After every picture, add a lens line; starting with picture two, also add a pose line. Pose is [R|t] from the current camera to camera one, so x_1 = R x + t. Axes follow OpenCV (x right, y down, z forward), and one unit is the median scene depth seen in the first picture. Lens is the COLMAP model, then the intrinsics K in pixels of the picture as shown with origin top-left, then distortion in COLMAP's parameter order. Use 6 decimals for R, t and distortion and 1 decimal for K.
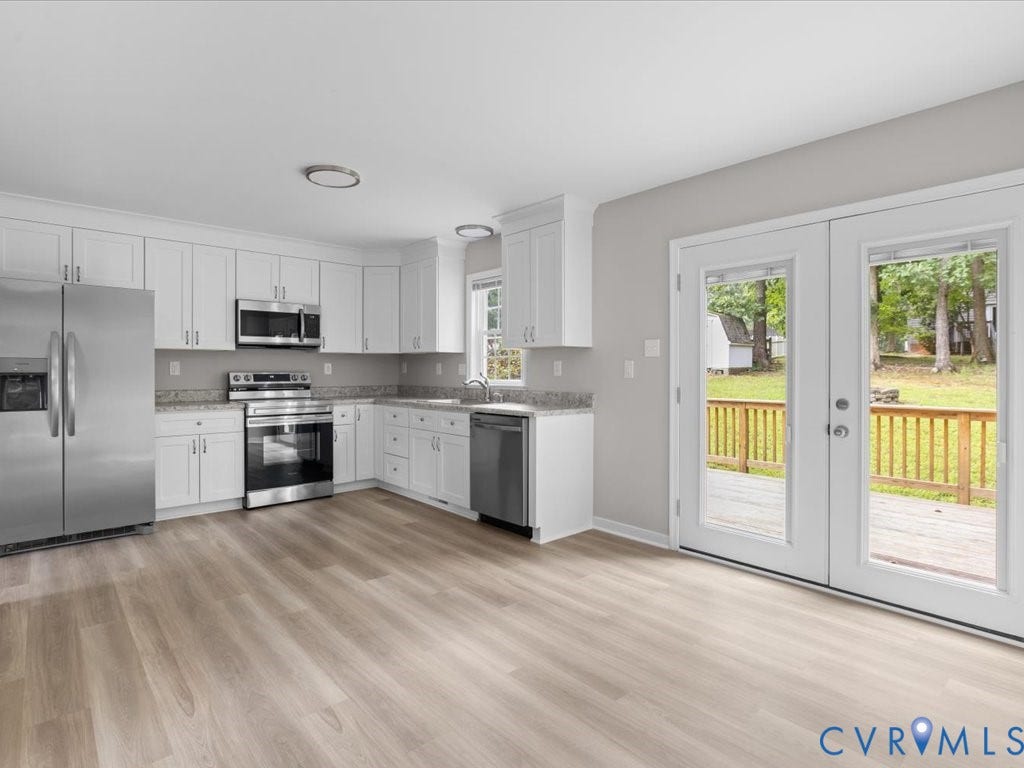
lens RADIAL K [[539.0, 0, 513.7], [0, 539.0, 369.5], [0, 0, 1]] dist [-0.006605, 0.000746]
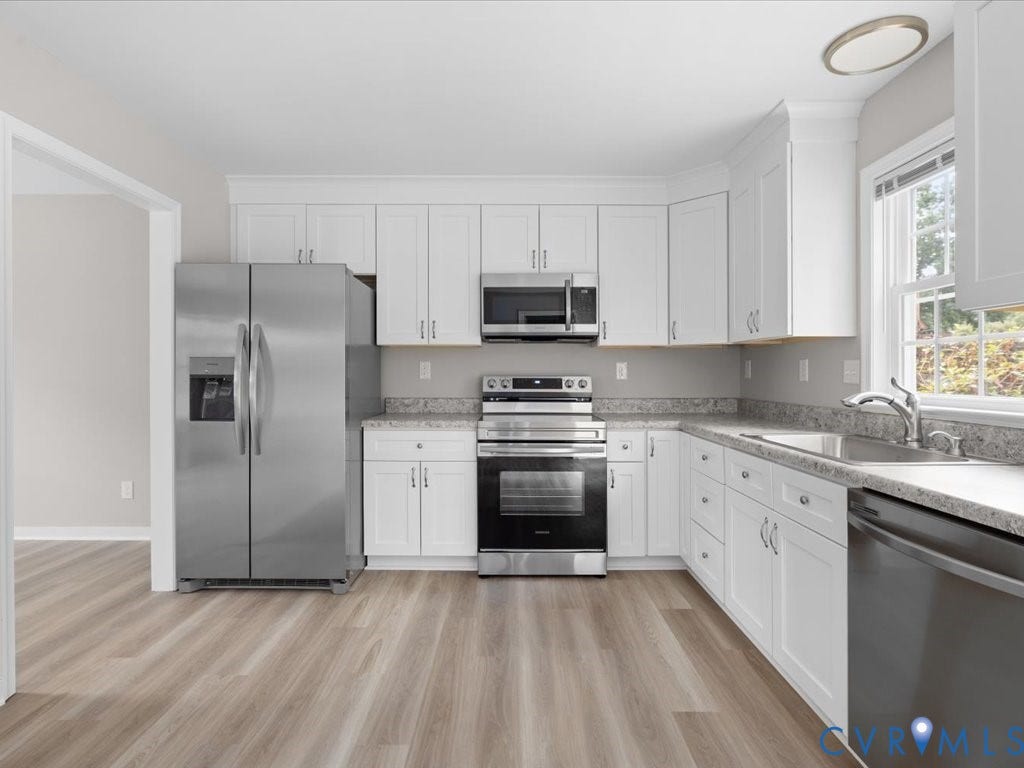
lens RADIAL K [[539.0, 0, 516.6], [0, 539.0, 370.8], [0, 0, 1]] dist [-0.006605, 0.000746]
pose [[0.758346, -0.002851, -0.651846, -0.010285], [-0.001765, 0.999978, -0.006427, 0.003271], [0.651850, 0.006025, 0.758324, 0.466281]]
